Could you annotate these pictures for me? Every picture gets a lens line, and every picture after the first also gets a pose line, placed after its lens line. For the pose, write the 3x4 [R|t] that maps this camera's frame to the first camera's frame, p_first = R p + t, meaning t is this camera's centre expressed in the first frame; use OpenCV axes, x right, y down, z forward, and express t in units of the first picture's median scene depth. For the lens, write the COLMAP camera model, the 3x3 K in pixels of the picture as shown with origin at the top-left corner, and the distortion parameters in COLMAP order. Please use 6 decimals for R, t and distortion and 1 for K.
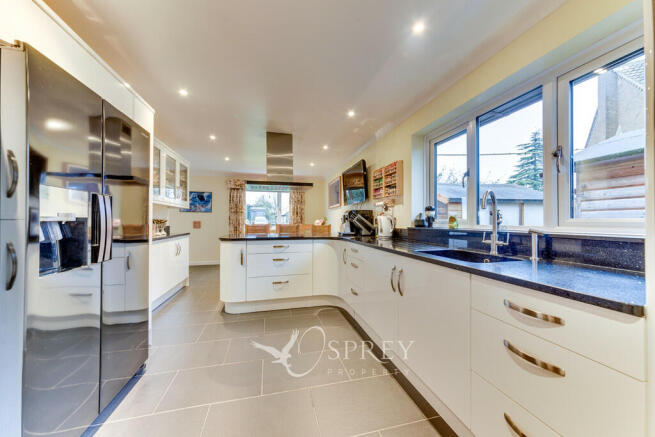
lens RADIAL K [[231.7, 0, 327.5], [0, 231.7, 218.5], [0, 0, 1]] dist [0.000045, 0.000011]
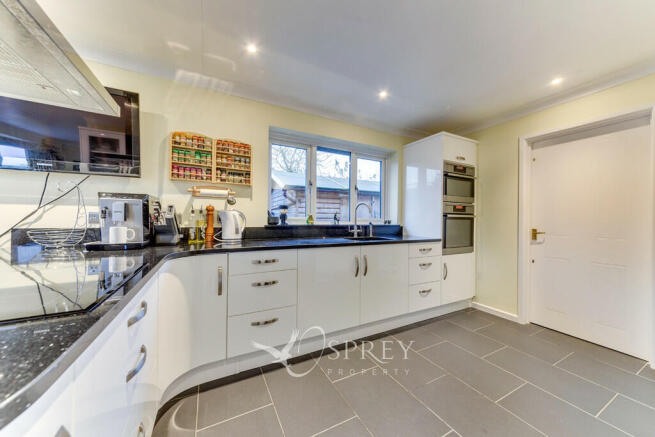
lens RADIAL K [[231.7, 0, 327.5], [0, 231.7, 218.5], [0, 0, 1]] dist [0.000045, 0.000011]
pose [[-0.225728, -0.006003, 0.974172, -0.738919], [-0.021981, 0.999758, 0.001068, 0.006003], [-0.973942, -0.021172, -0.225805, 1.201535]]
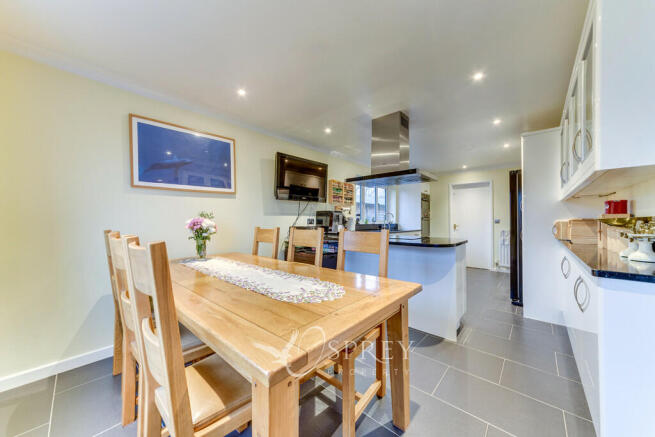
lens RADIAL K [[231.7, 0, 327.5], [0, 231.7, 218.5], [0, 0, 1]] dist [0.000045, 0.000011]
pose [[-0.556736, 0.002899, 0.830684, -1.323671], [-0.009039, 0.999914, -0.009547, 0.013040], [-0.830640, -0.012824, -0.556662, 2.845169]]
